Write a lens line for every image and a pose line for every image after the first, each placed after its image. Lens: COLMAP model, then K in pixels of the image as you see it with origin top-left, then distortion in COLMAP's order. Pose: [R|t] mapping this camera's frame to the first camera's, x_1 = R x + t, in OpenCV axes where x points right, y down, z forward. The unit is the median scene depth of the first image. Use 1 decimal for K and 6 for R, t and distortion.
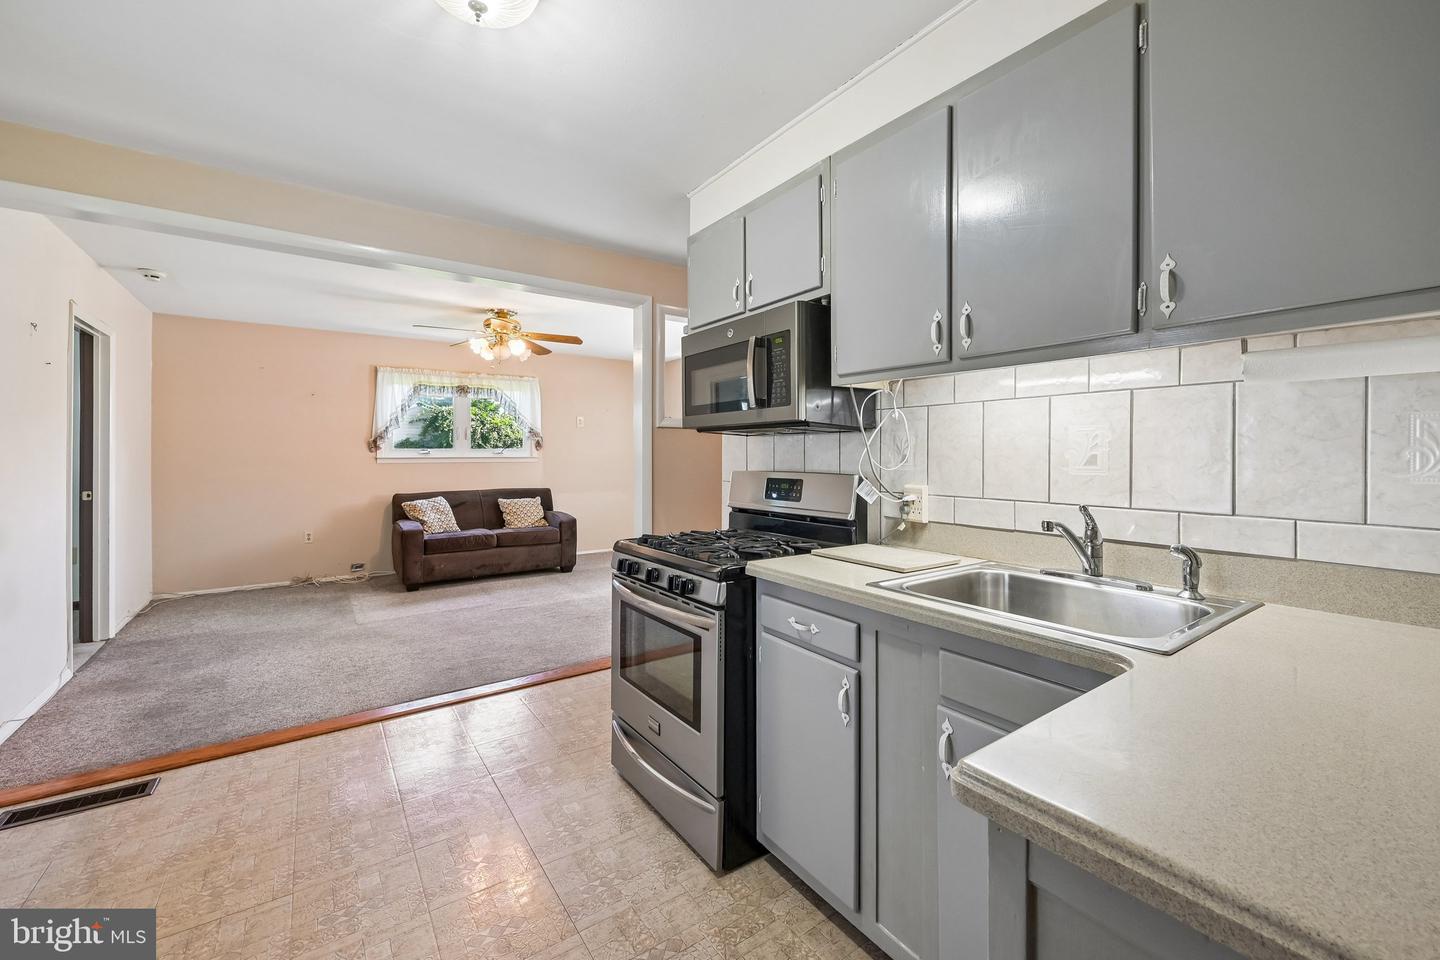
lens RADIAL K [[580.7, 0, 730.9], [0, 580.7, 455.7], [0, 0, 1]] dist [0.001768, 0.000313]
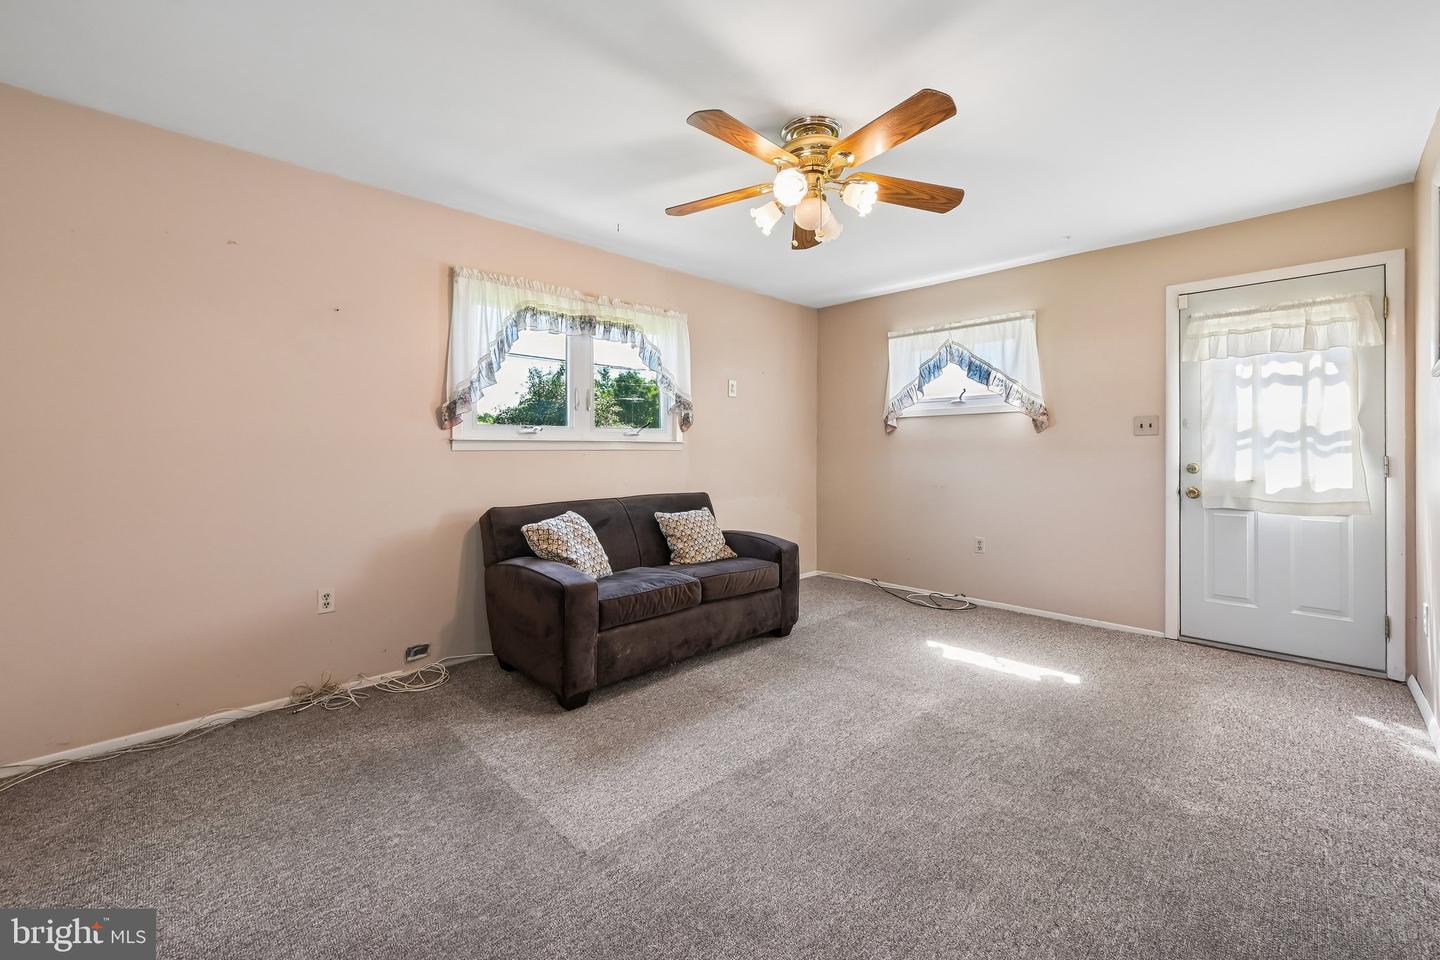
lens RADIAL K [[580.7, 0, 718.3], [0, 580.7, 448.2], [0, 0, 1]] dist [0.001768, 0.000313]
pose [[0.988573, -0.001076, 0.150740, -0.449299], [0.002748, 0.999937, -0.010882, 0.017823], [-0.150719, 0.011172, 0.988514, 0.442254]]
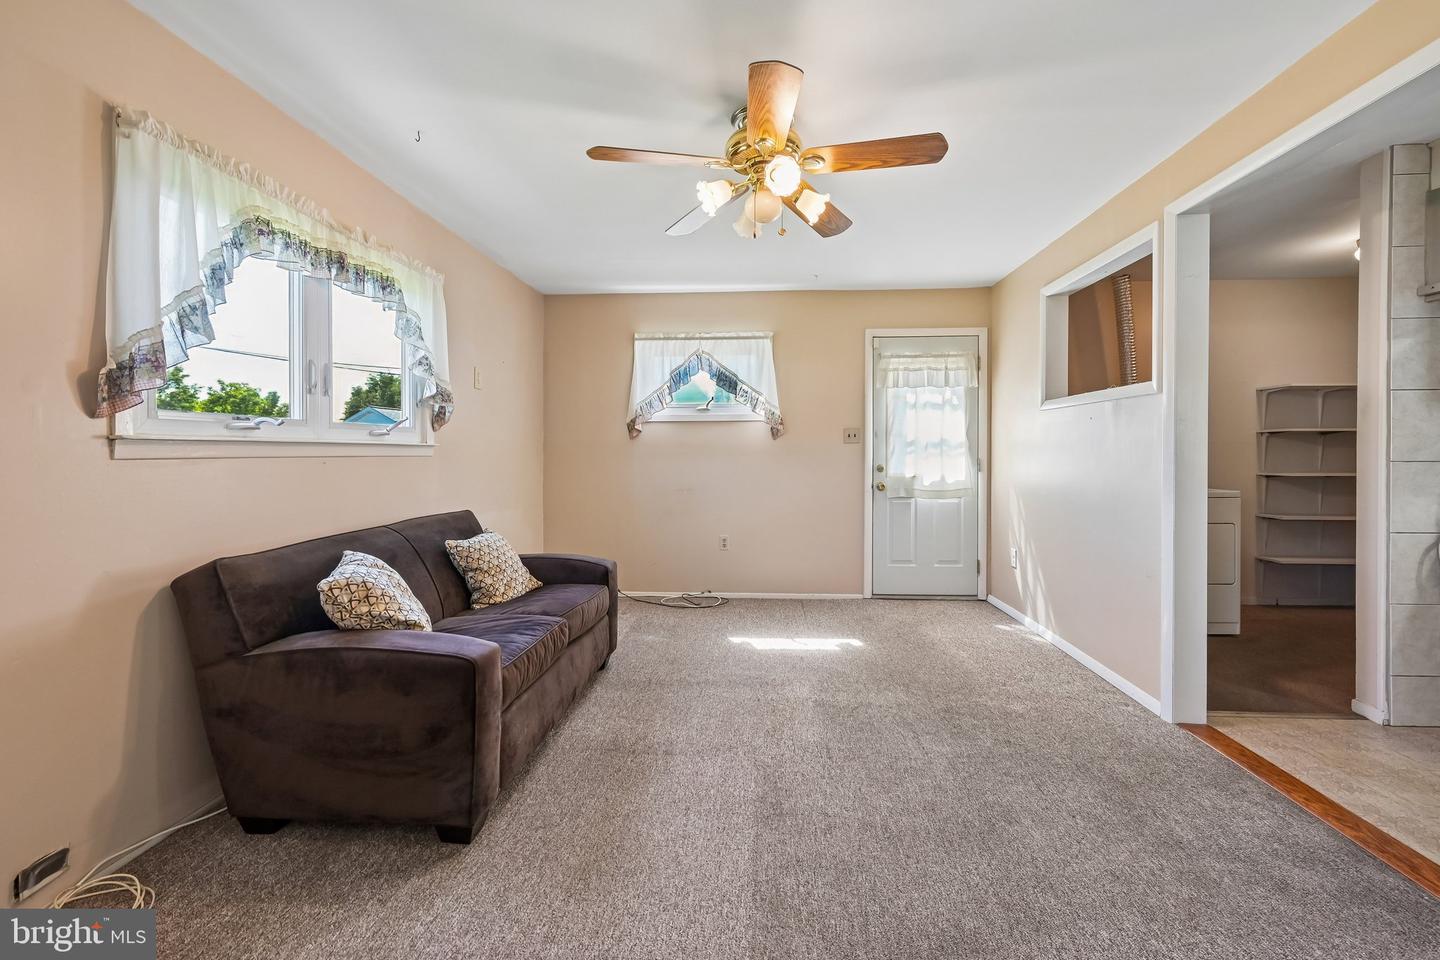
lens RADIAL K [[601.7, 0, 722.8], [0, 601.7, 455.2], [0, 0, 1]] dist [-0.000314, 0.001602]
pose [[0.634896, -0.004473, 0.772585, -0.645251], [0.008428, 0.999964, -0.001136, 0.014778], [-0.772552, 0.007232, 0.634911, 0.596650]]
